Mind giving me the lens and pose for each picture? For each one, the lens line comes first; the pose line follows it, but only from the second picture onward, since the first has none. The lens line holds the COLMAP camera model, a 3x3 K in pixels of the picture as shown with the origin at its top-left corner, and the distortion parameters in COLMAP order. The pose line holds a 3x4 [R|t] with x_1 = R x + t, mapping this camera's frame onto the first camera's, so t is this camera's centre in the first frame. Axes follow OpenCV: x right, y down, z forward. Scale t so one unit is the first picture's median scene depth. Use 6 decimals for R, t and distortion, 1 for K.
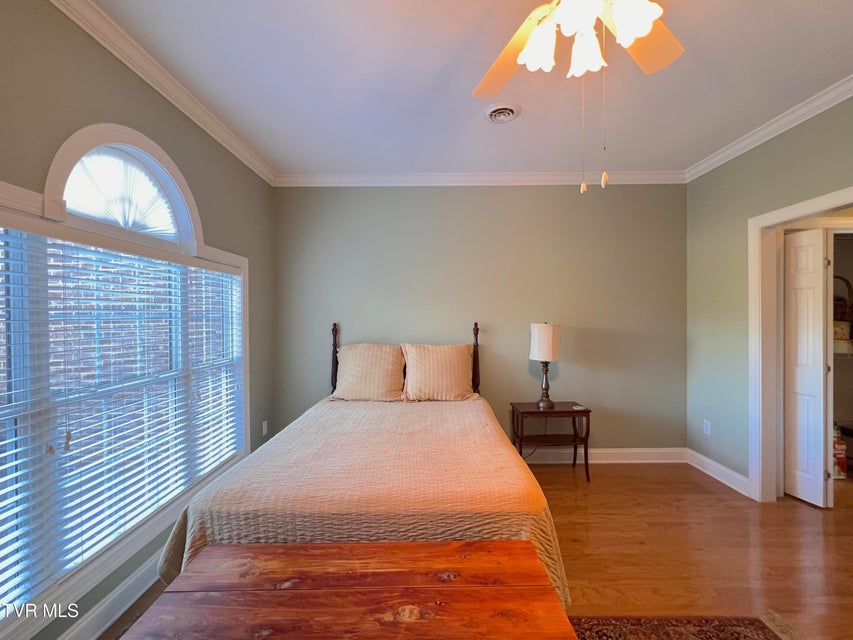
lens RADIAL K [[377.8, 0, 429.9], [0, 377.8, 320.8], [0, 0, 1]] dist [0.001569, -0.000162]
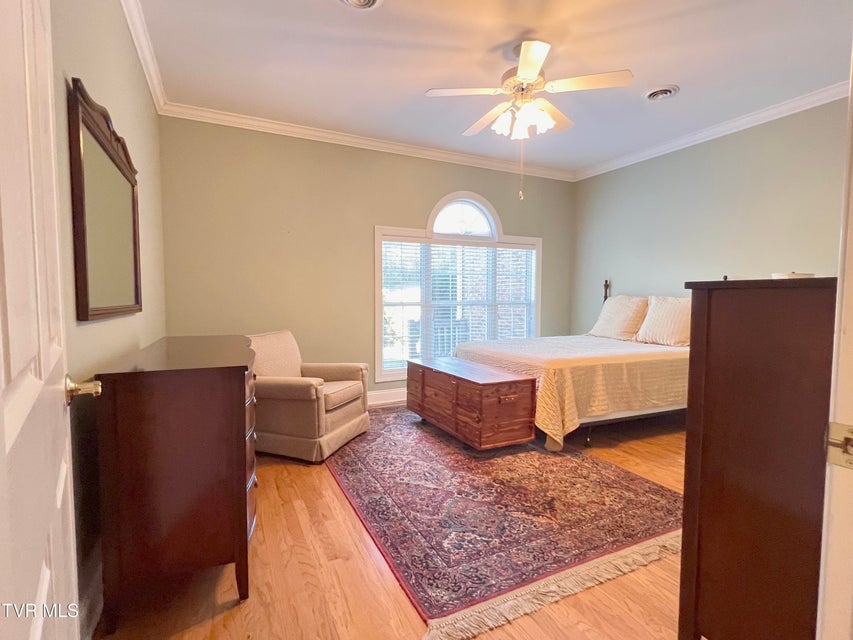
lens RADIAL K [[417.3, 0, 425.4], [0, 417.3, 320.1], [0, 0, 1]] dist [-0.004041, -0.000363]
pose [[0.432632, 0.062870, -0.899376, 1.109857], [-0.016159, 0.997946, 0.061987, 0.094544], [0.901426, -0.012284, 0.432759, -0.243023]]
